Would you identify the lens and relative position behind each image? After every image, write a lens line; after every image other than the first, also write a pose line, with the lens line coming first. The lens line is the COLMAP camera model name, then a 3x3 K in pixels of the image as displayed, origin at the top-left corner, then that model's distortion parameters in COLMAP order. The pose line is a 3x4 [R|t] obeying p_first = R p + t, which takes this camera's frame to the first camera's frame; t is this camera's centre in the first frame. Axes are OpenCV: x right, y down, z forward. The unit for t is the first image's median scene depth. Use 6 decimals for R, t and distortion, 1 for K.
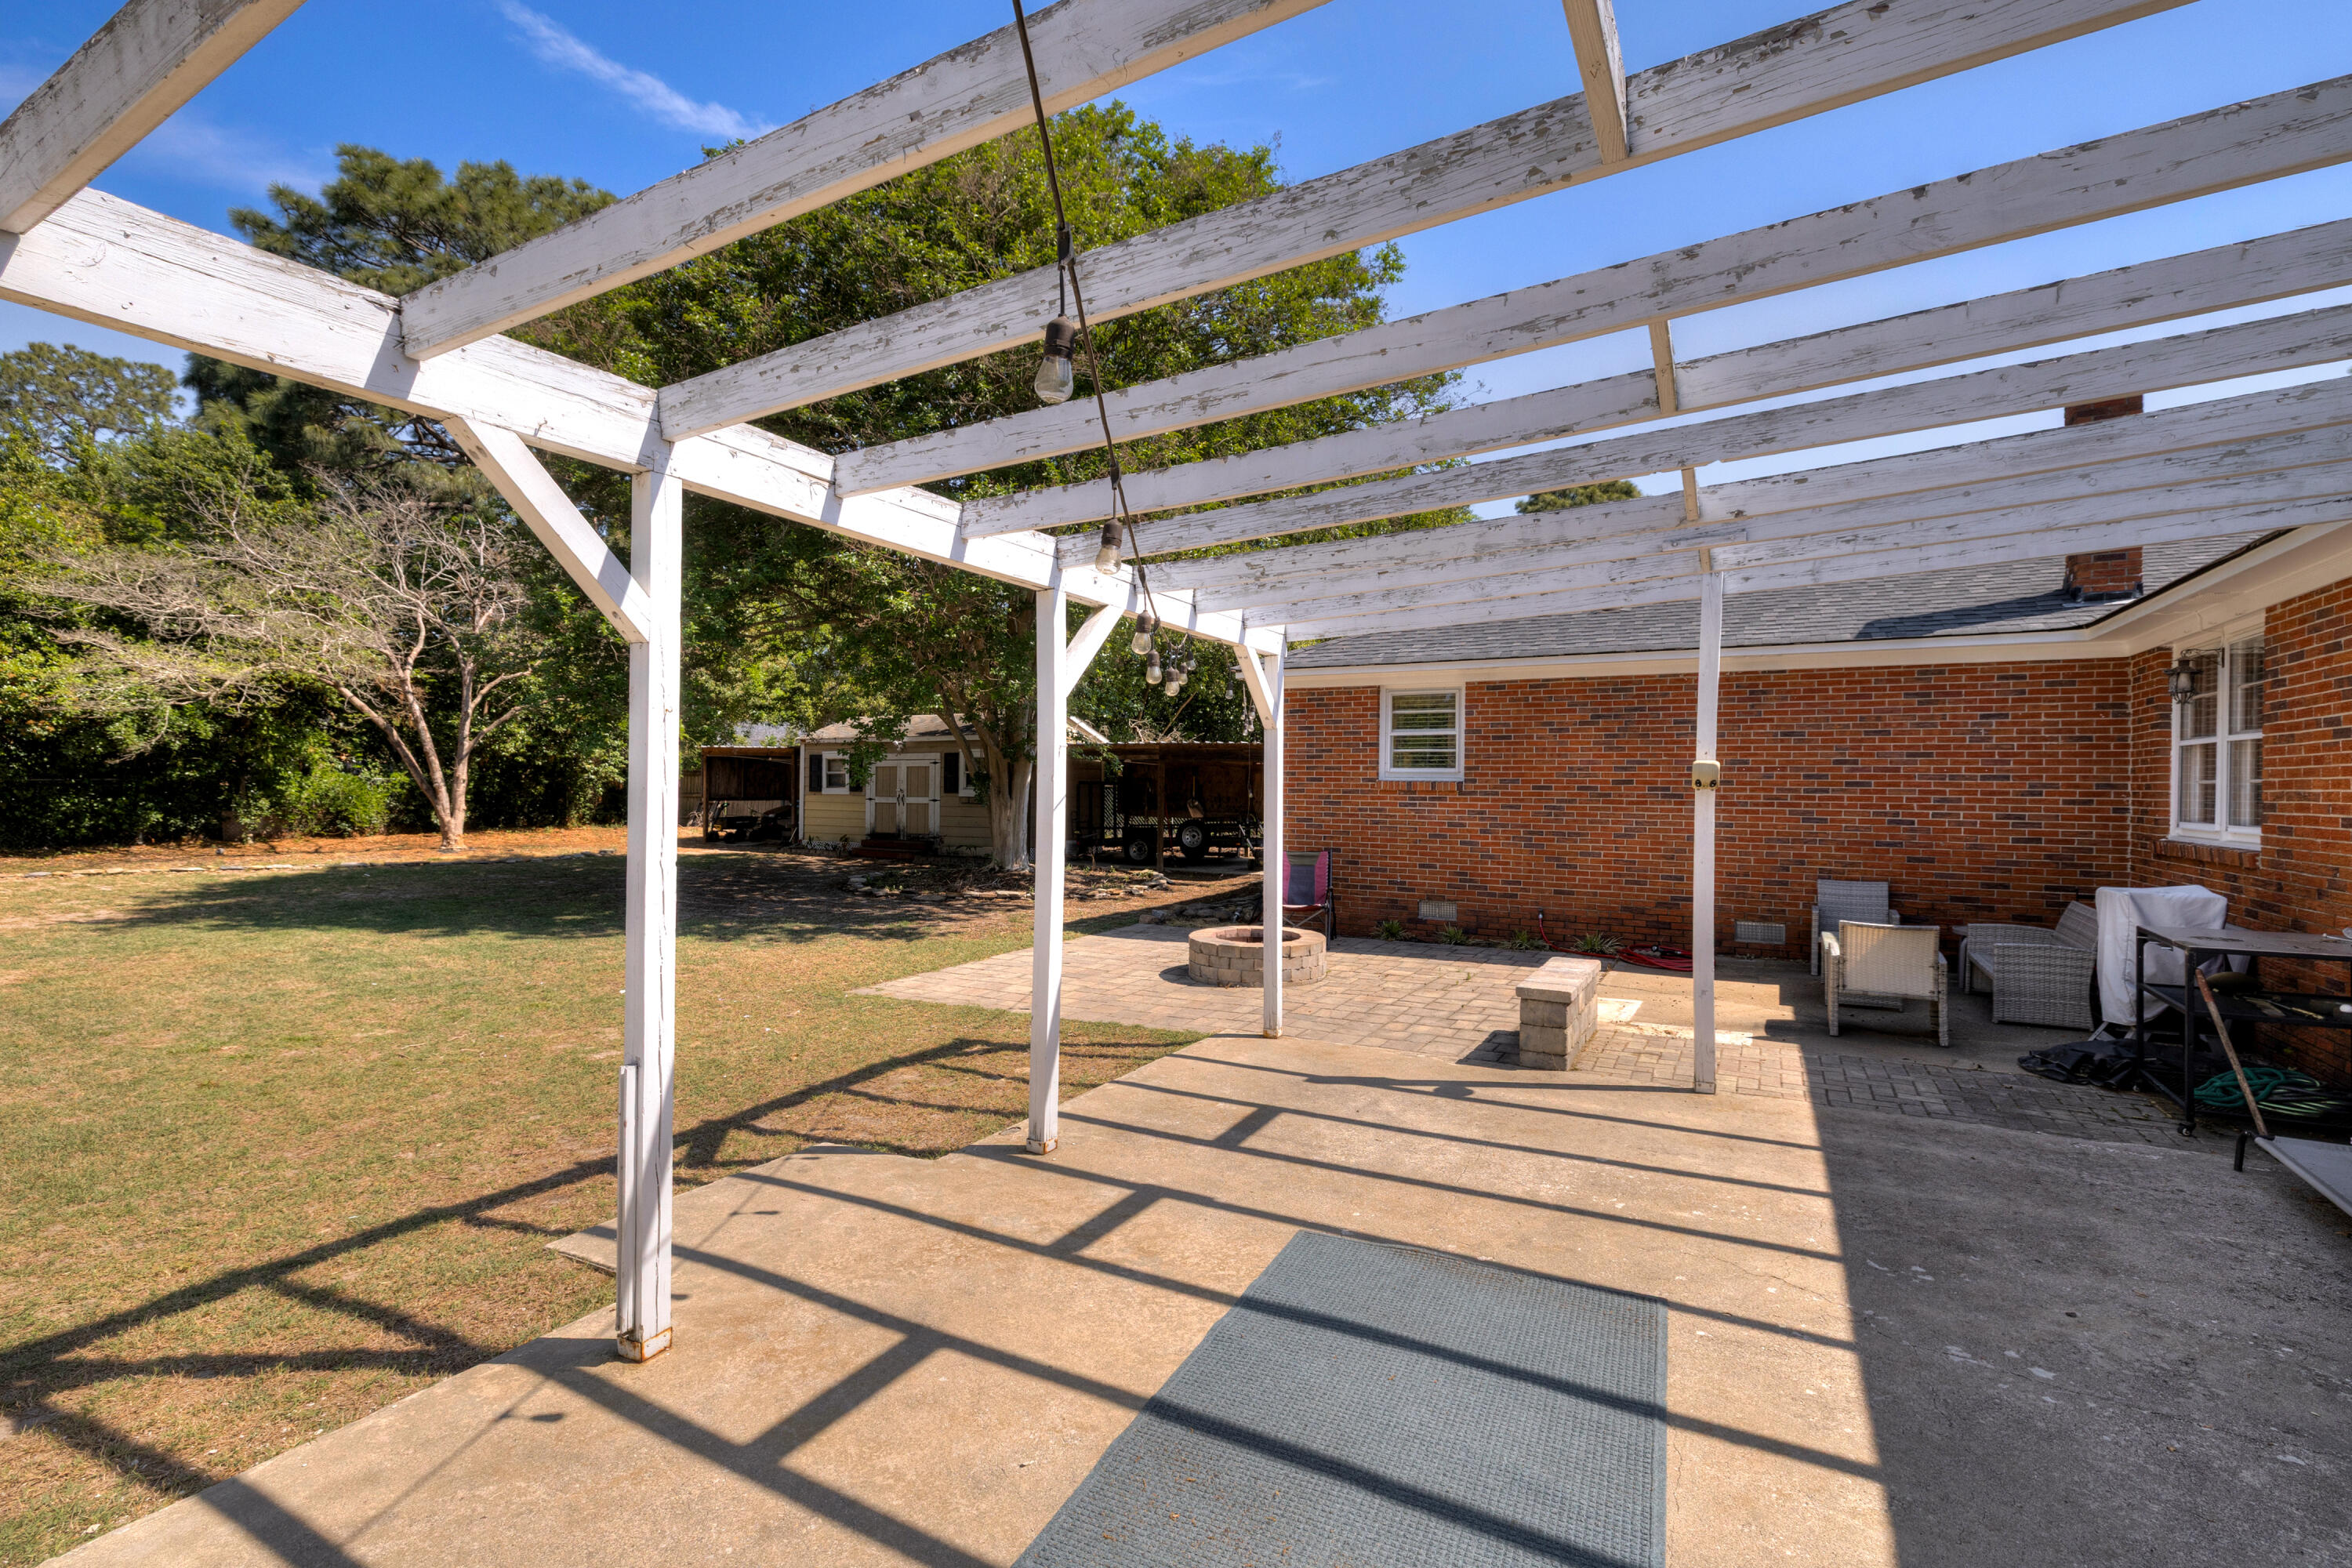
lens RADIAL K [[1069.4, 0, 1278.9], [0, 1069.4, 778.0], [0, 0, 1]] dist [0.002762, 0.001348]
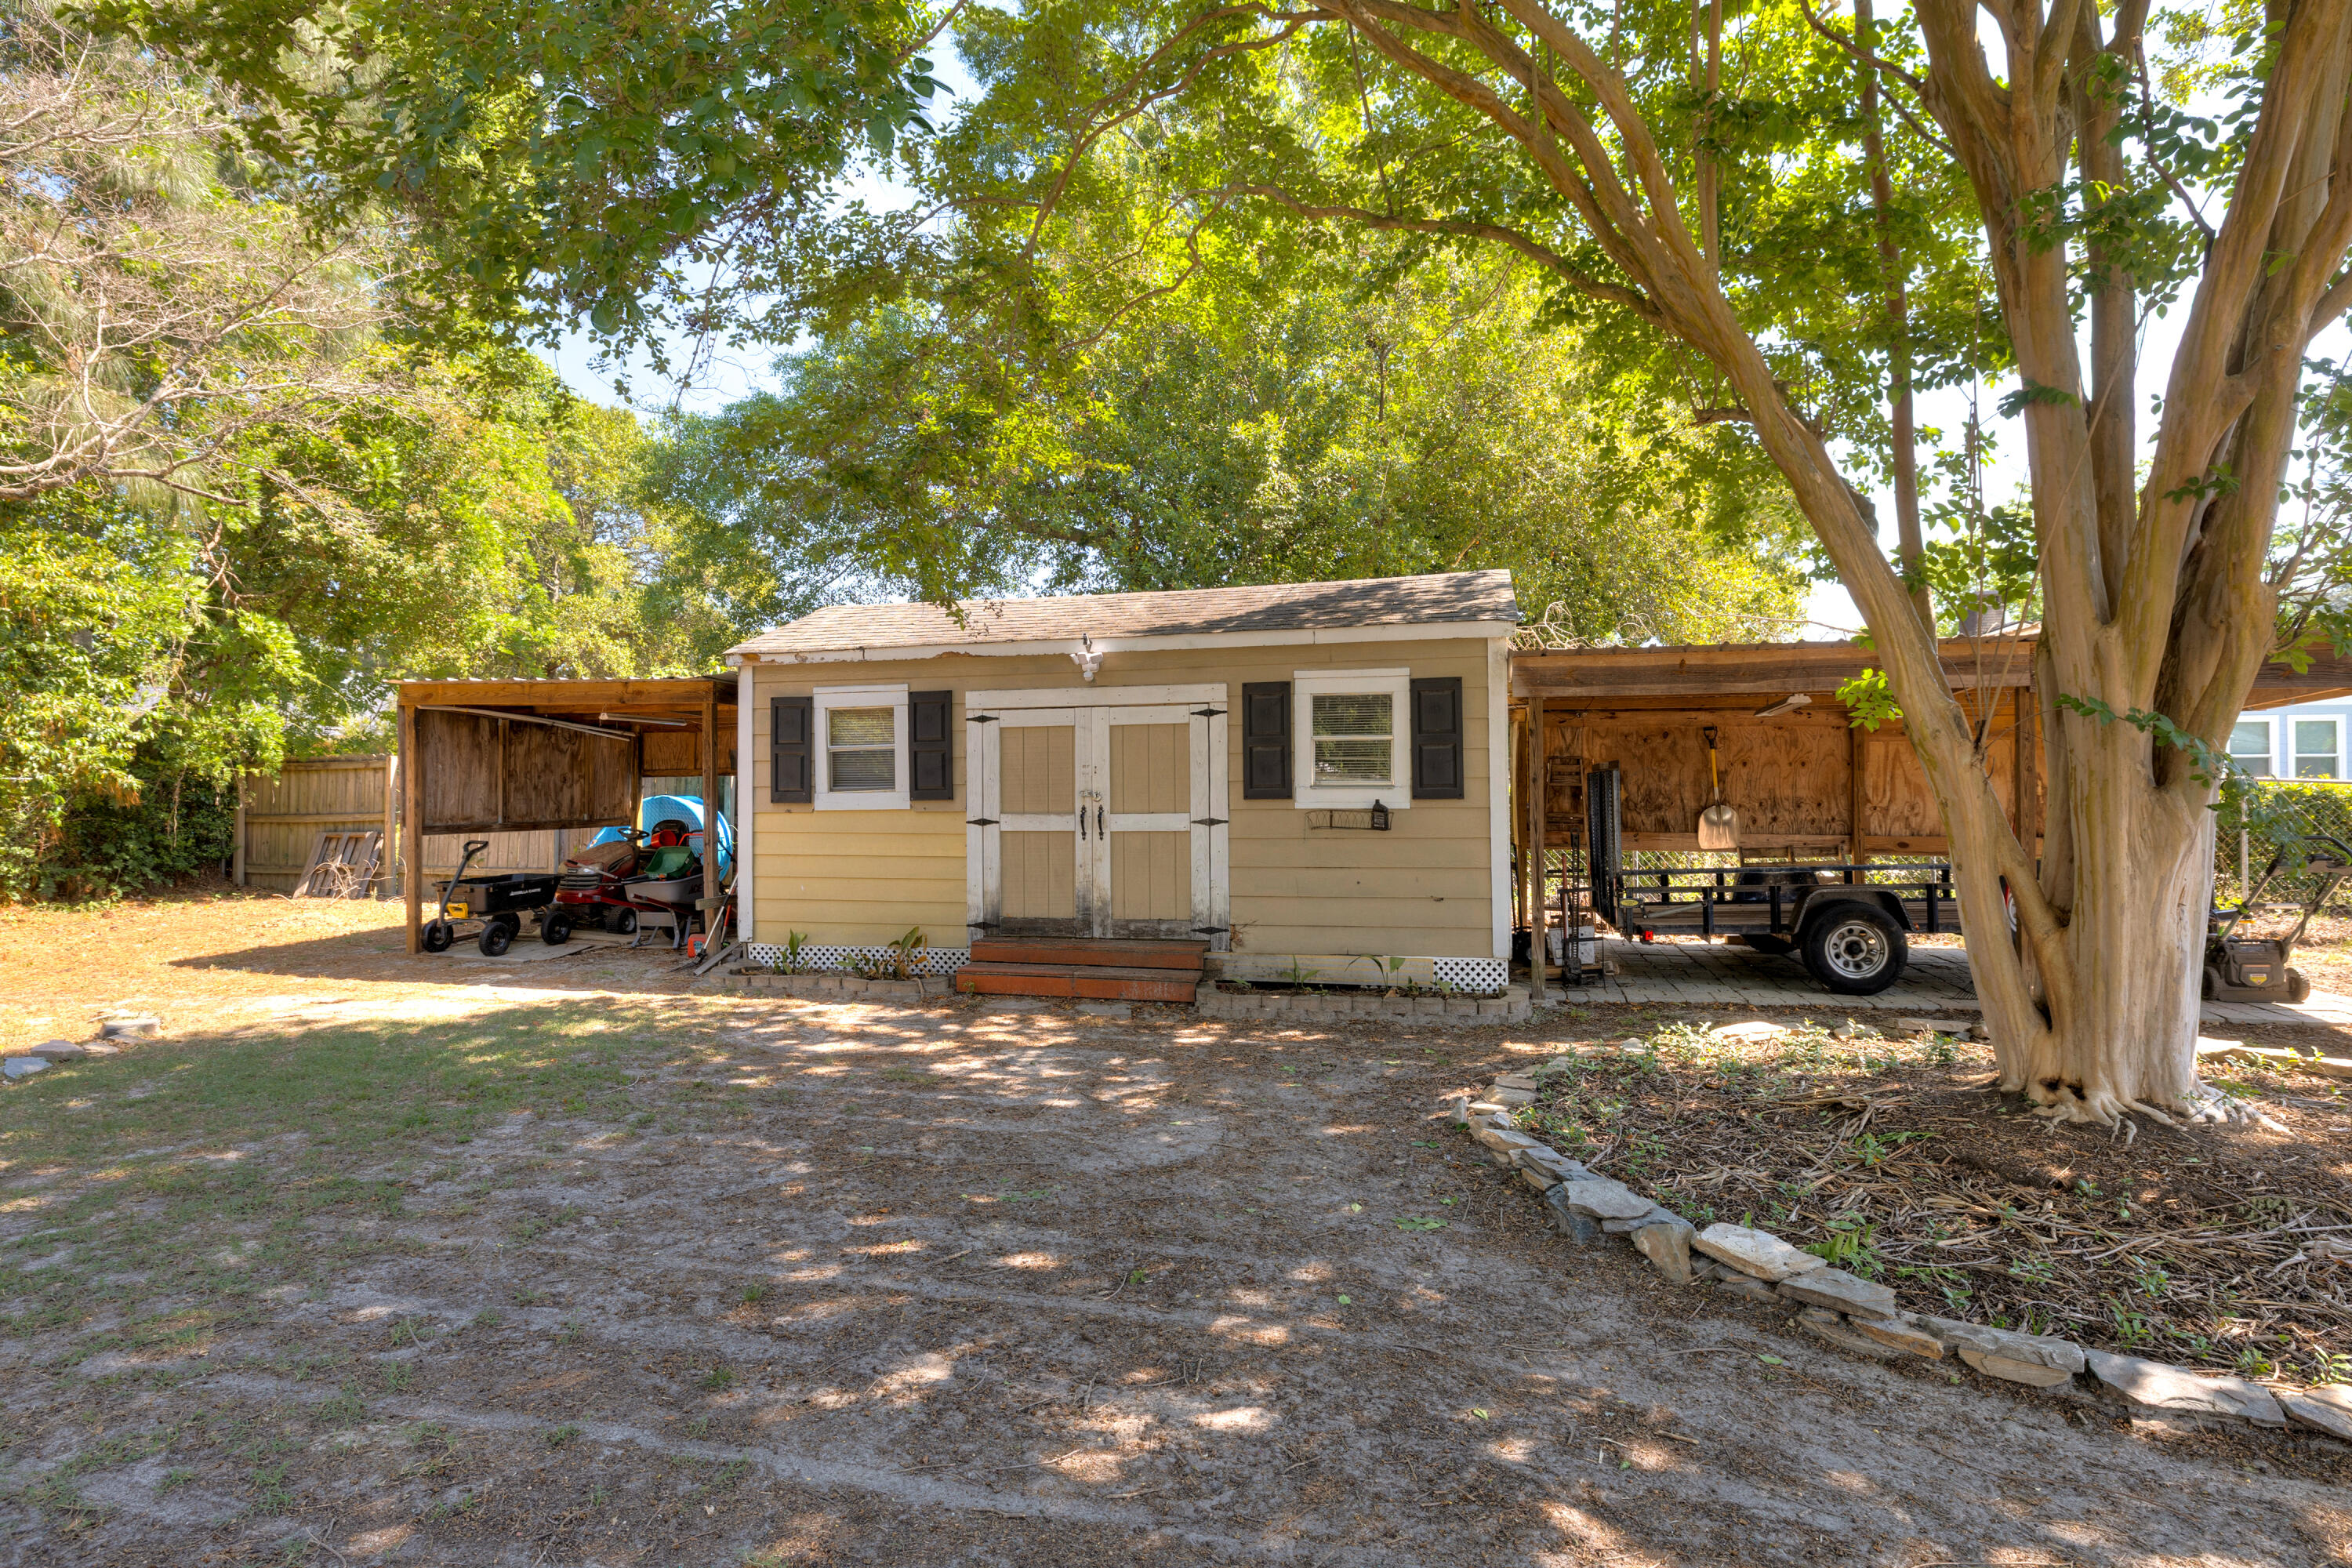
lens RADIAL K [[1240.8, 0, 1162.7], [0, 1240.8, 776.4], [0, 0, 1]] dist [0.000002, 0.001087]
pose [[0.981697, -0.013023, 0.190005, -0.447262], [0.014078, 0.999892, -0.004204, 0.008565], [-0.189929, 0.006802, 0.981774, 0.665844]]
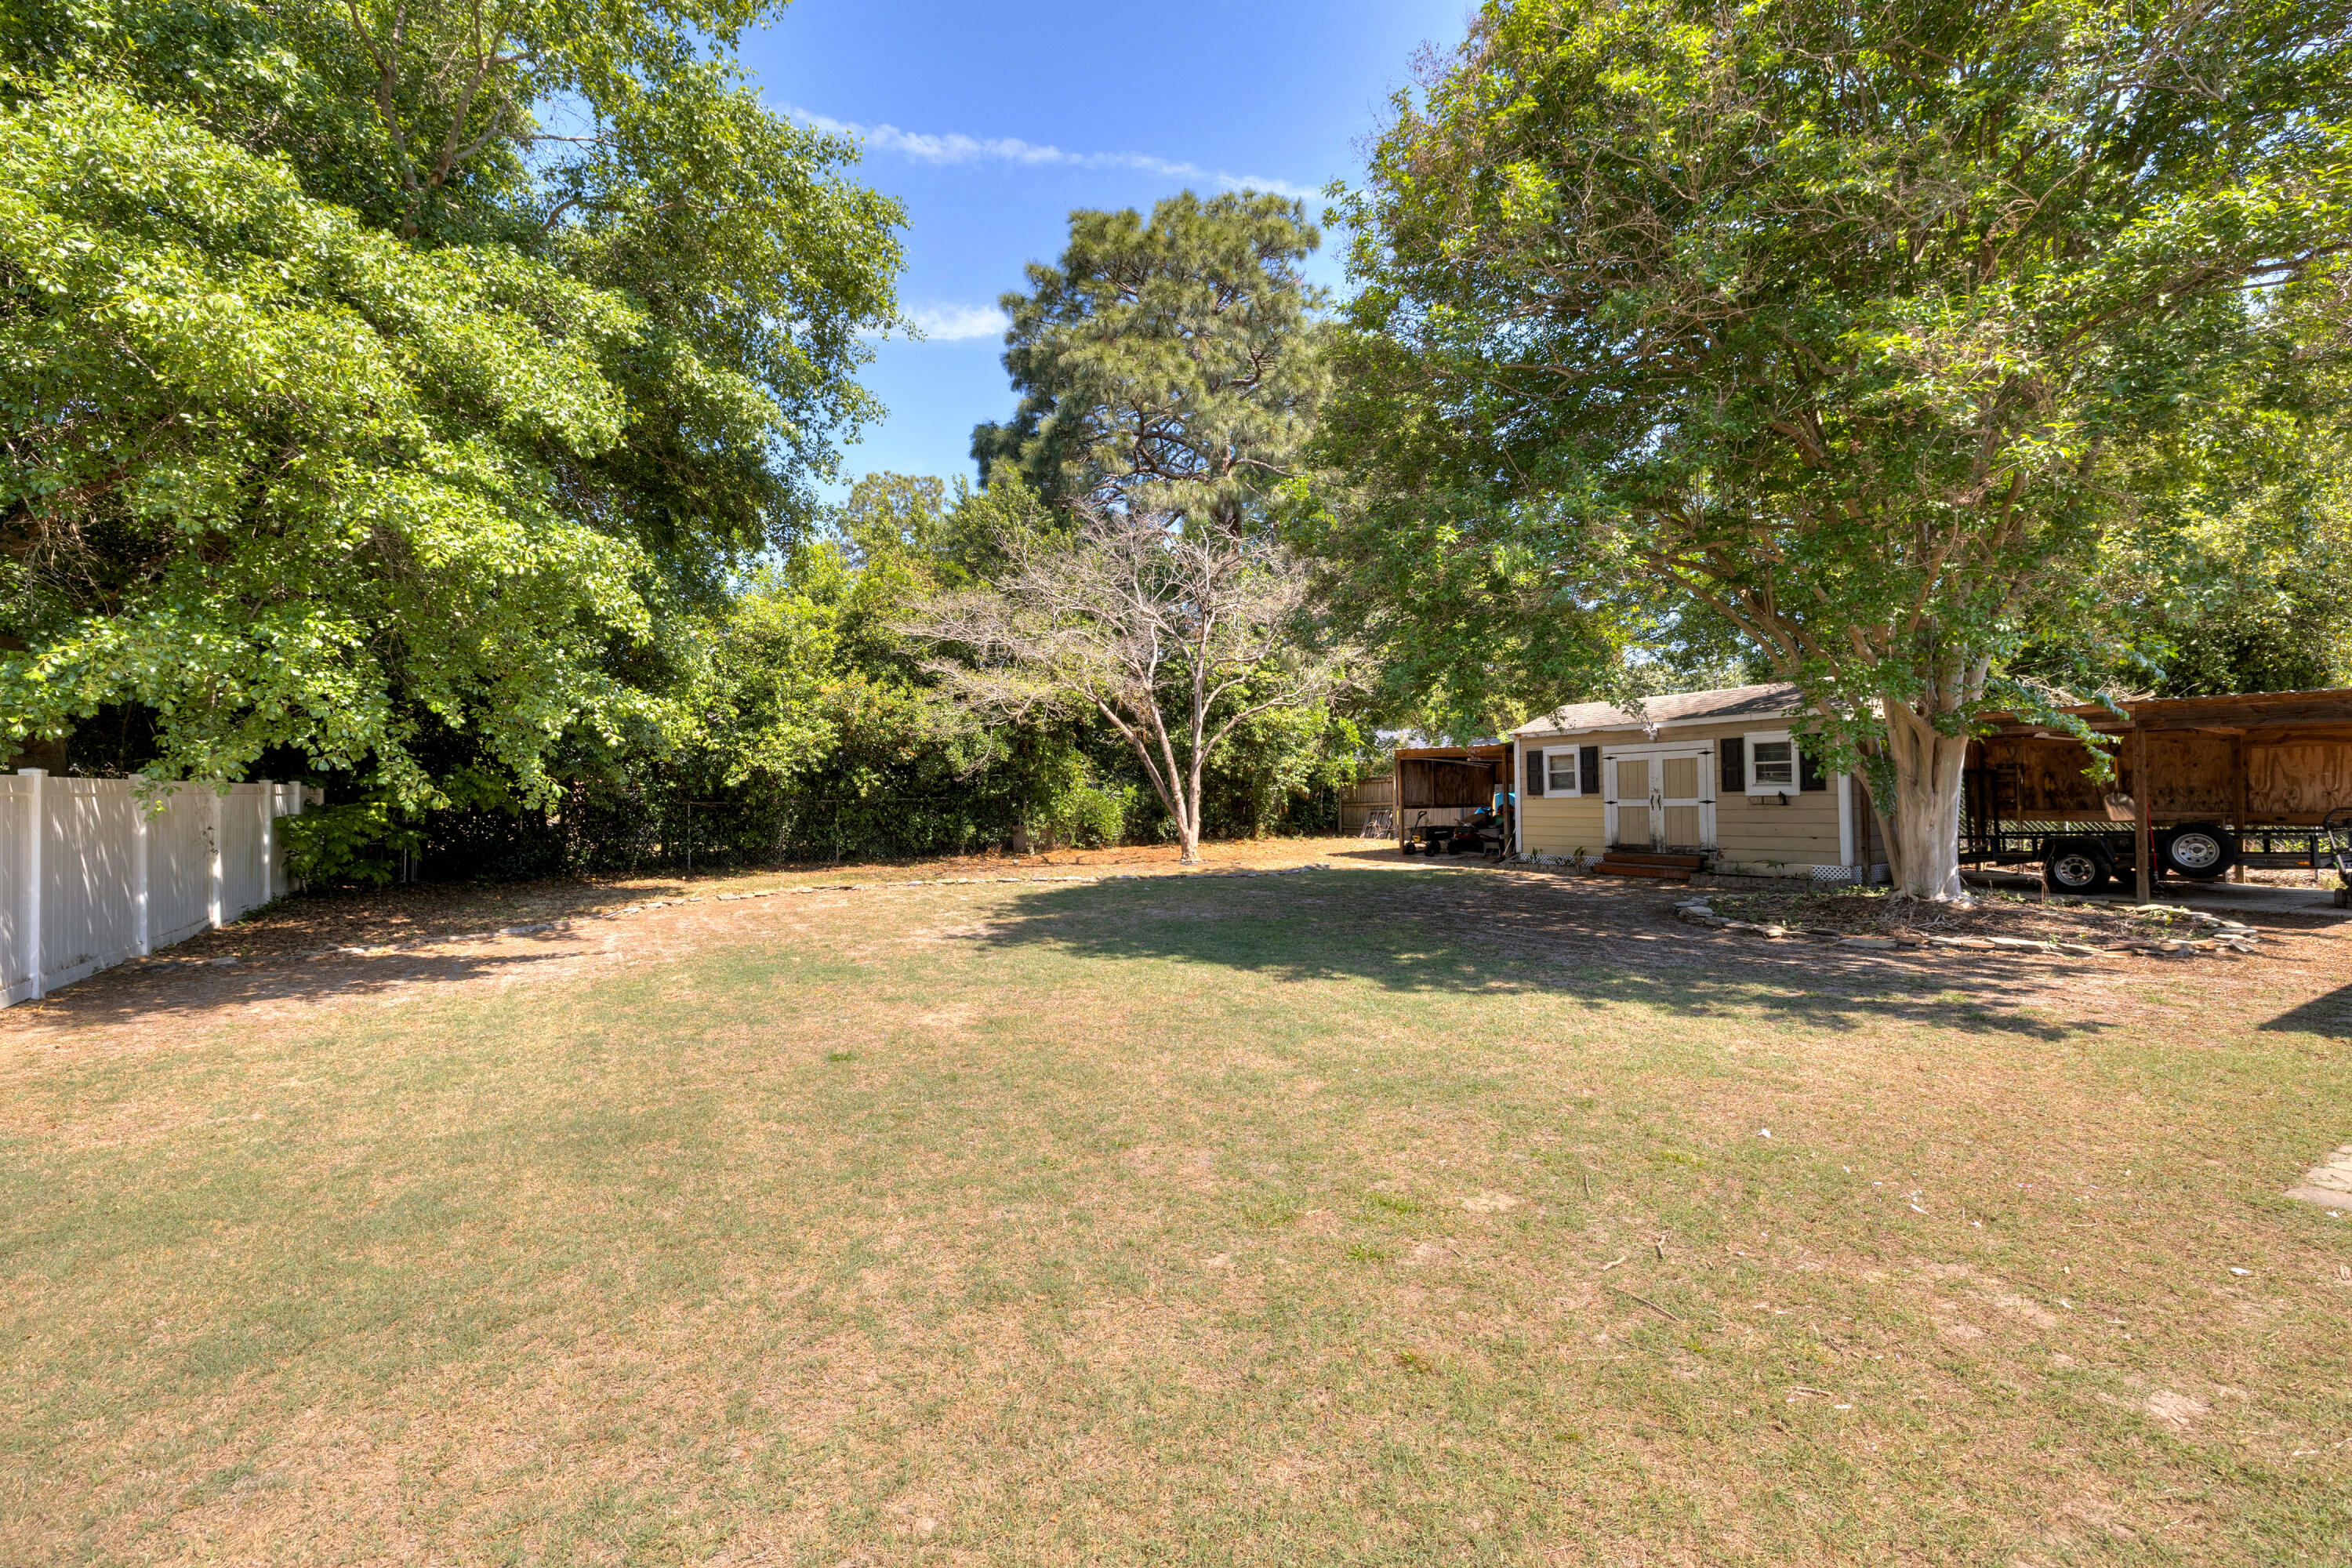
lens RADIAL K [[1069.4, 0, 1183.3], [0, 1069.4, 779.7], [0, 0, 1]] dist [0.002762, 0.001348]
pose [[0.841410, -0.033396, -0.539365, -0.243717], [0.029856, 0.999437, -0.015307, 0.006062], [0.539573, -0.003223, 0.841933, 0.169896]]
